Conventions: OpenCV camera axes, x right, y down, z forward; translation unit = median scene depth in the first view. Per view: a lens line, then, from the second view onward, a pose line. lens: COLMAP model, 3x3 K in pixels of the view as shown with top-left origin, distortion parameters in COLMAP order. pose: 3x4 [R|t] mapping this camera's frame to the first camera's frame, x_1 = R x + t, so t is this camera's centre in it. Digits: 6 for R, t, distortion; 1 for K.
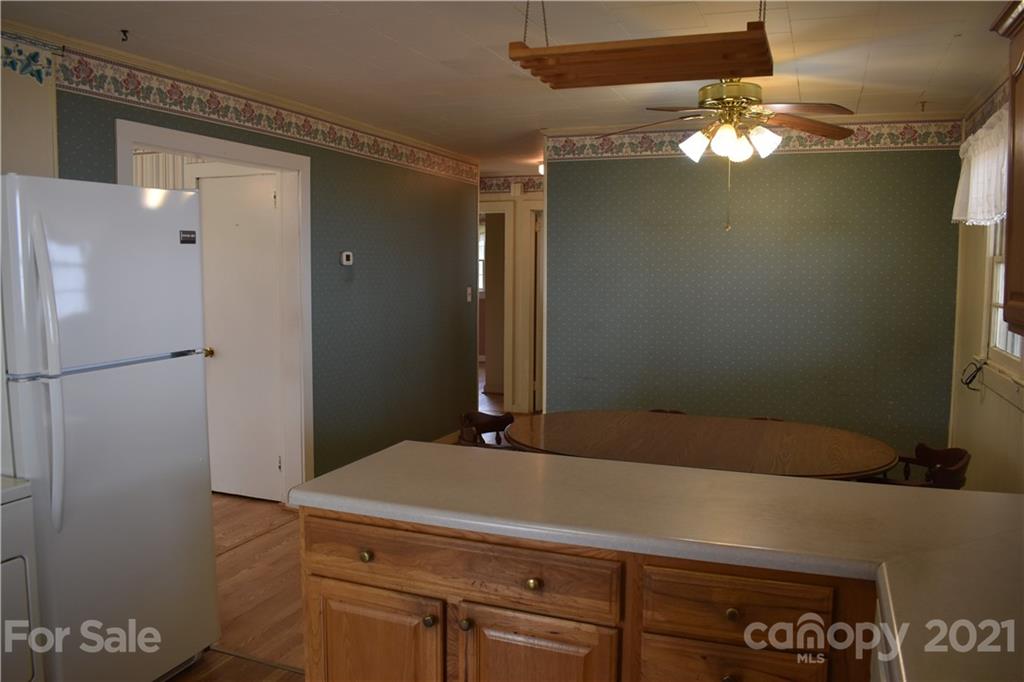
lens RADIAL K [[800.9, 0, 513.9], [0, 800.9, 338.5], [0, 0, 1]] dist [-0.093389, 0.010705]
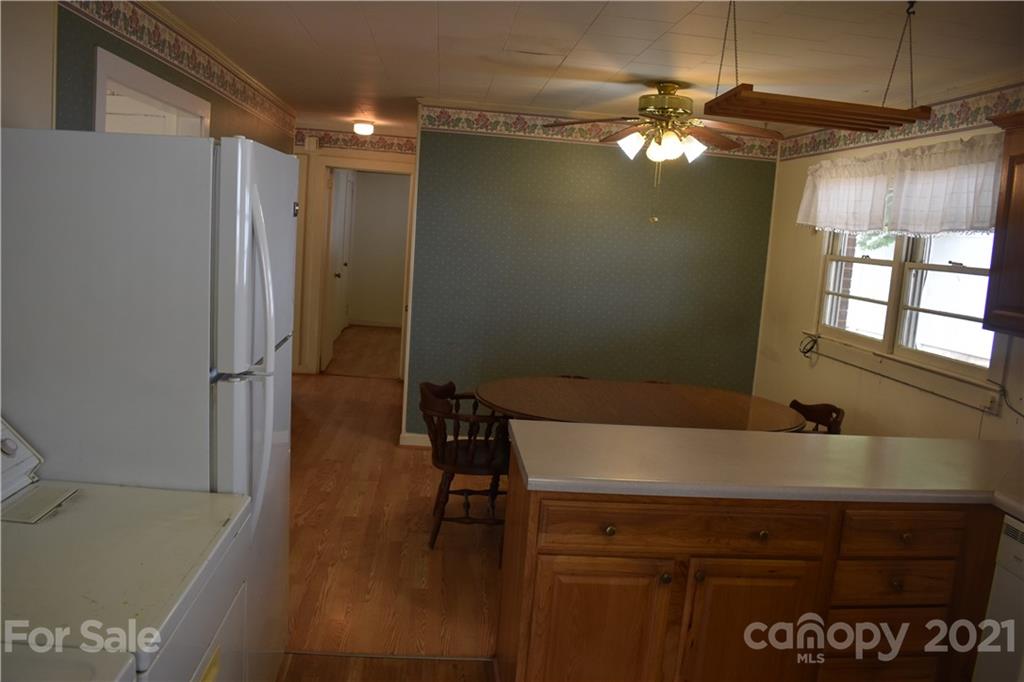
lens RADIAL K [[800.9, 0, 513.9], [0, 800.9, 338.5], [0, 0, 1]] dist [-0.093389, 0.010705]
pose [[0.894823, -0.002456, 0.446414, -0.439557], [-0.026464, 0.997934, 0.058538, -0.029715], [-0.445635, -0.064195, 0.892910, 0.046198]]
